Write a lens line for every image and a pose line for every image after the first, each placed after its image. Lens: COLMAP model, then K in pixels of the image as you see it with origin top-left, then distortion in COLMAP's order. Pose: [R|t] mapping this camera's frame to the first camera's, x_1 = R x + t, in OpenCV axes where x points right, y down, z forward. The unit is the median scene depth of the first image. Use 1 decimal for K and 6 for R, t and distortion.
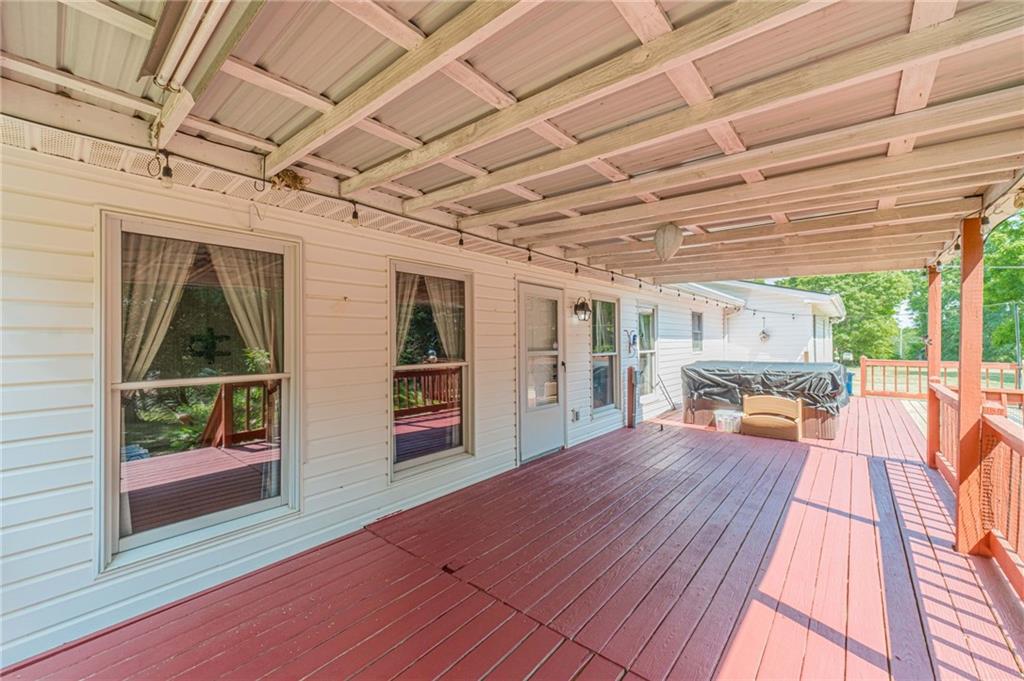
lens RADIAL K [[403.0, 0, 523.7], [0, 403.0, 345.7], [0, 0, 1]] dist [0.000509, -0.000004]
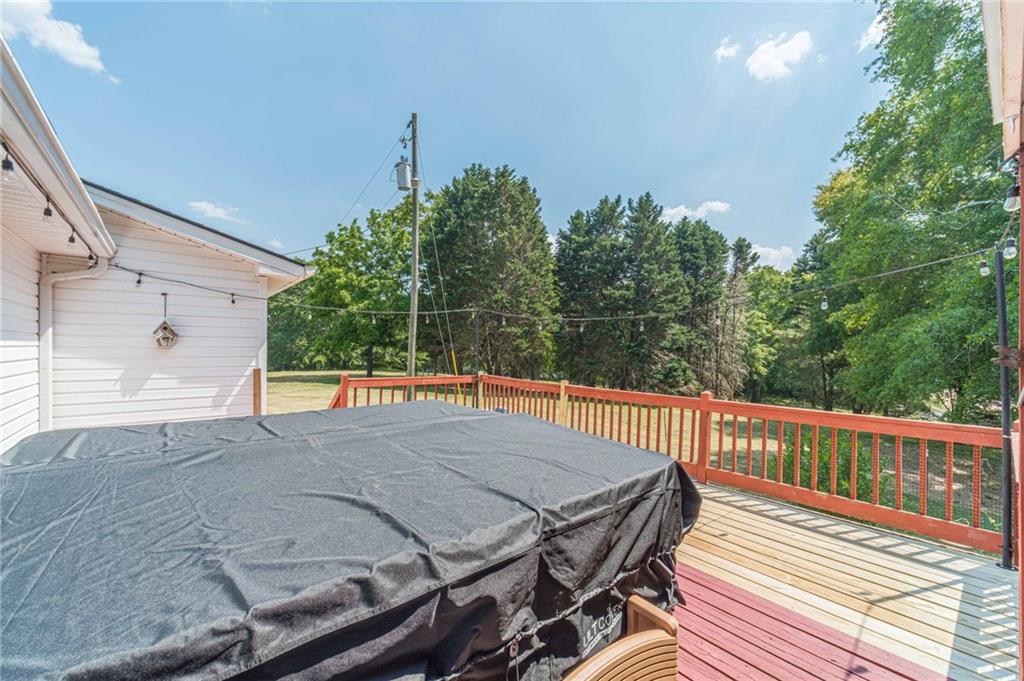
lens RADIAL K [[403.0, 0, 523.7], [0, 403.0, 345.7], [0, 0, 1]] dist [0.000509, -0.000004]
pose [[0.165907, 0.016515, 0.986003, 0.230852], [-0.002501, 0.999864, -0.016326, -0.007097], [-0.986138, 0.000243, 0.165926, 0.545665]]
